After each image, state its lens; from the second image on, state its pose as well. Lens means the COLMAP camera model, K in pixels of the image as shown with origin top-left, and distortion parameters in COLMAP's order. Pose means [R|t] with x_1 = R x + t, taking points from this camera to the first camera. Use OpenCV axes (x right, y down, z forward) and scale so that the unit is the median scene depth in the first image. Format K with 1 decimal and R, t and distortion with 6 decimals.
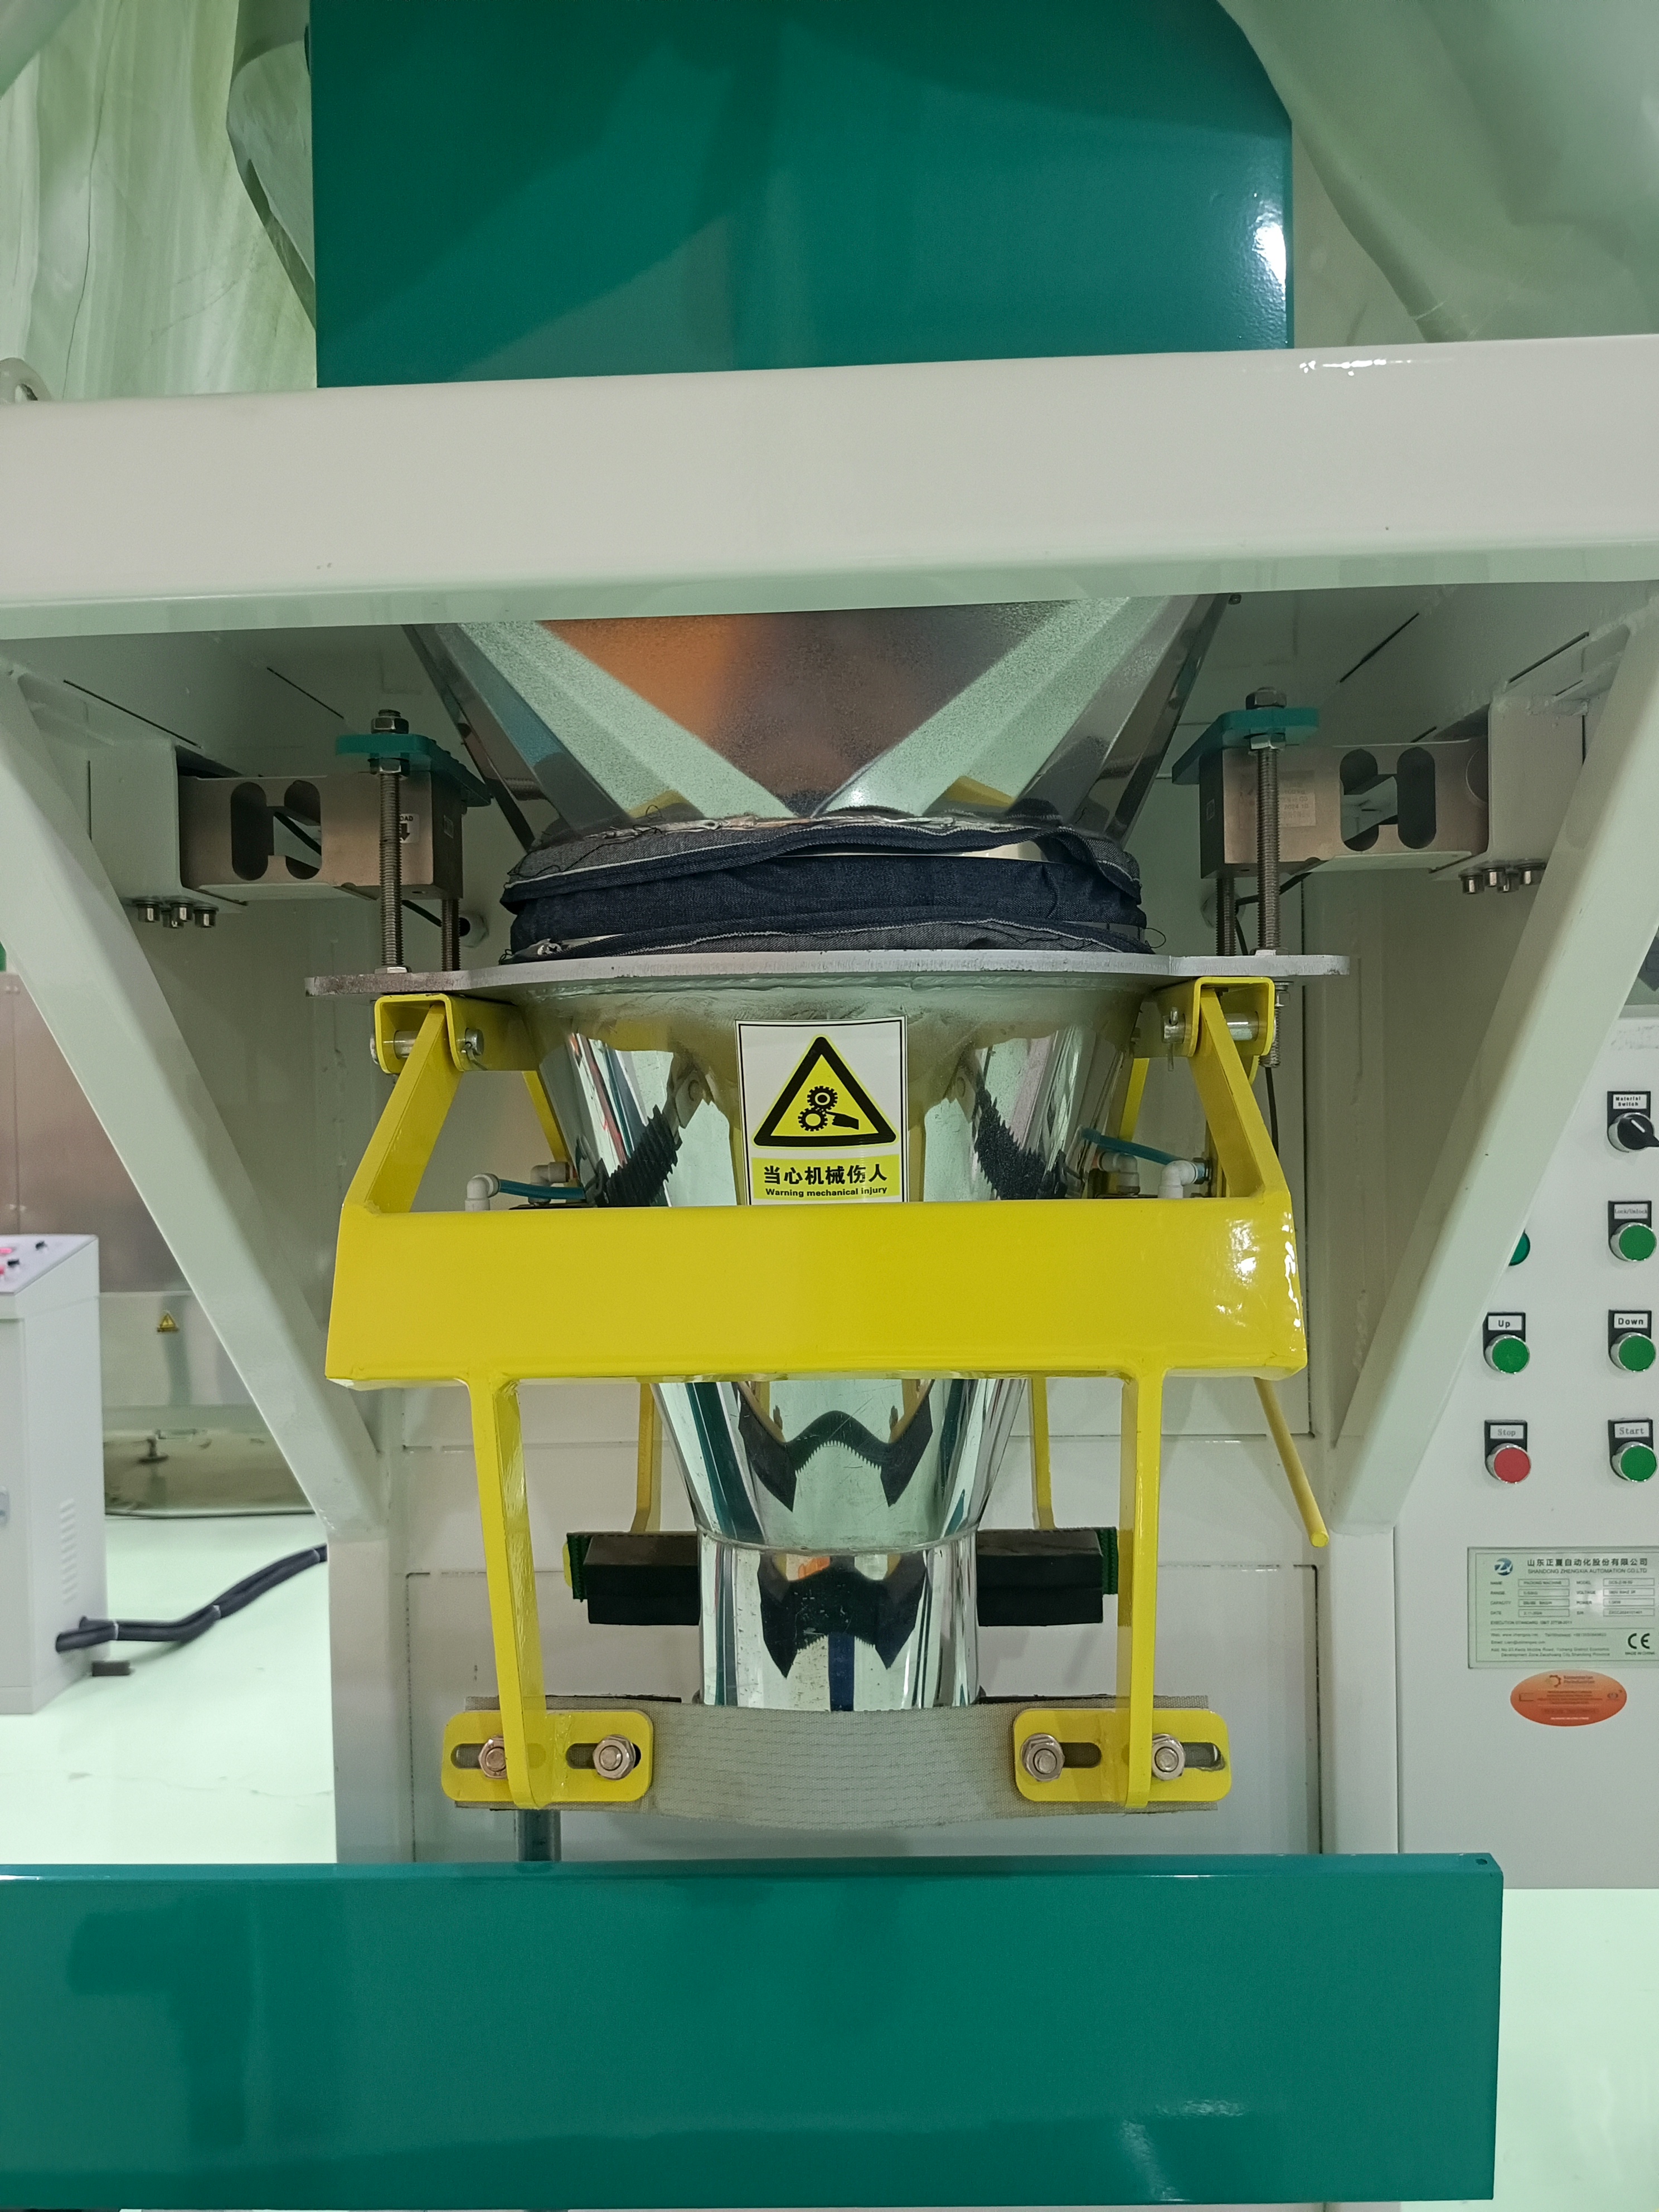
lens RADIAL K [[1537.0, 0, 832.5], [0, 1537.0, 1139.8], [0, 0, 1]] dist [0.002240, 0.000166]
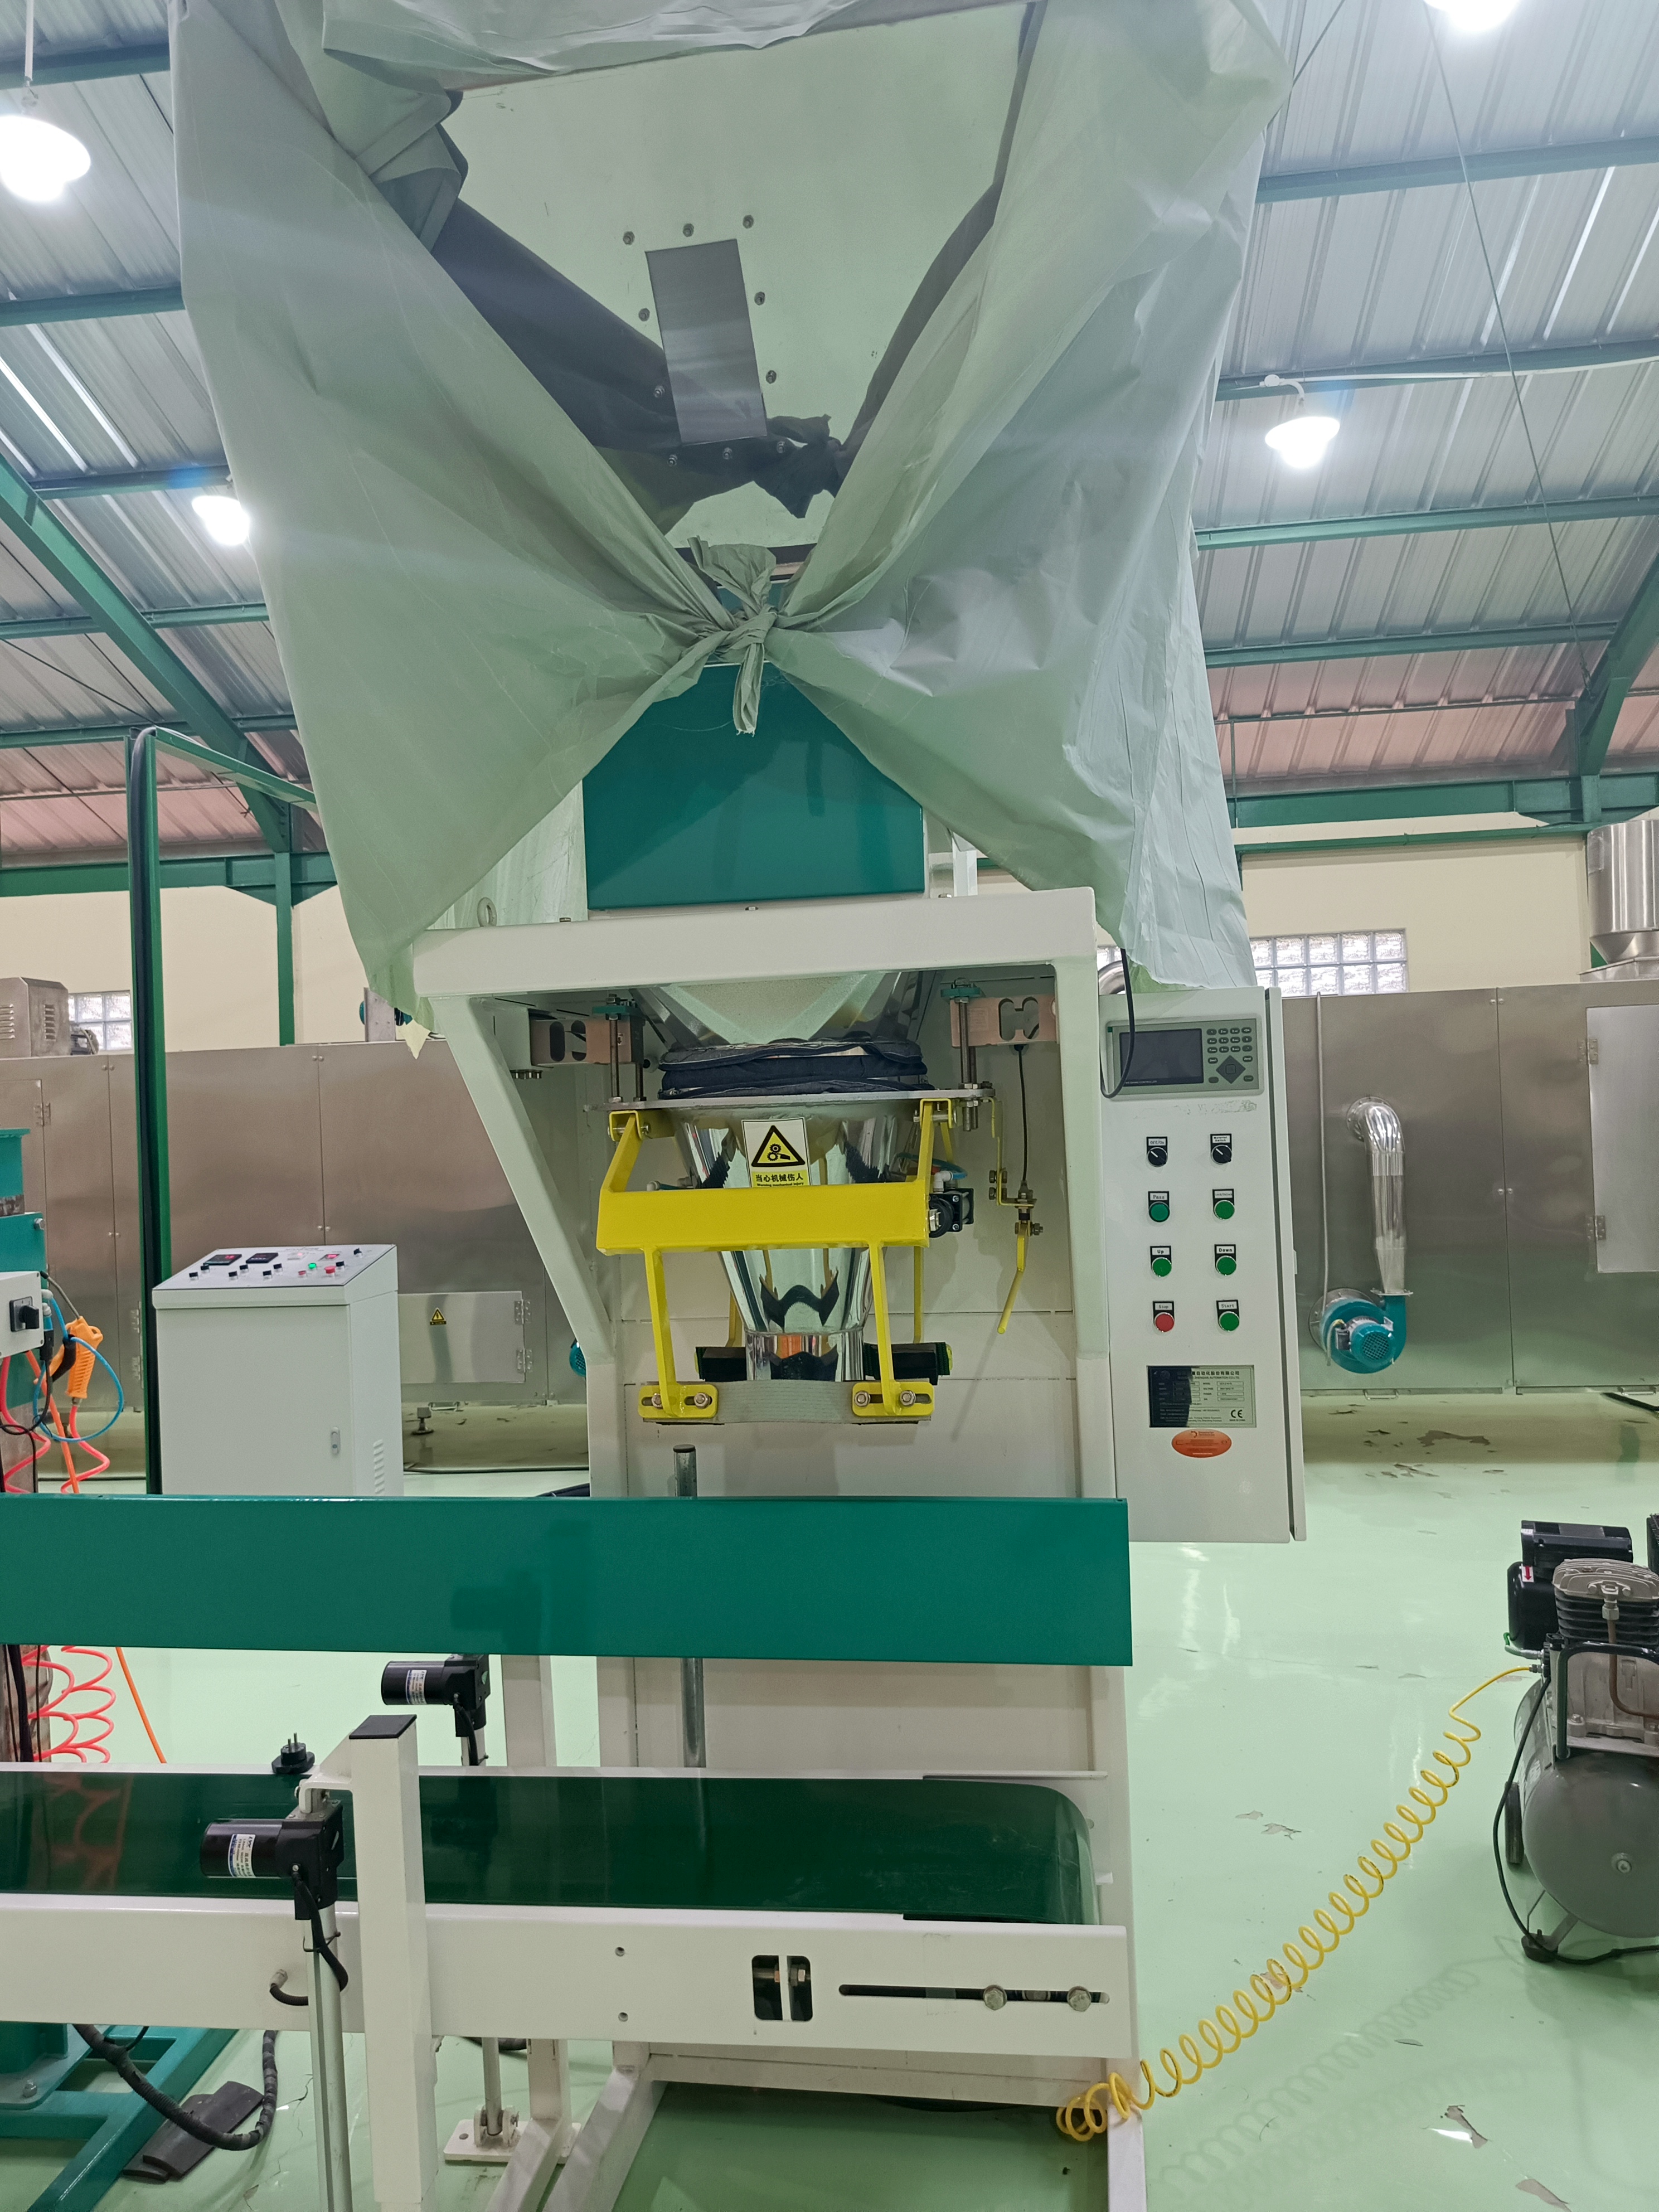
lens RADIAL K [[1537.0, 0, 832.5], [0, 1537.0, 1139.8], [0, 0, 1]] dist [0.002240, 0.000166]
pose [[0.991173, -0.017352, -0.131434, 0.398485], [0.015085, 0.999720, -0.018227, 0.006968], [0.131714, 0.016083, 0.991157, -1.457243]]
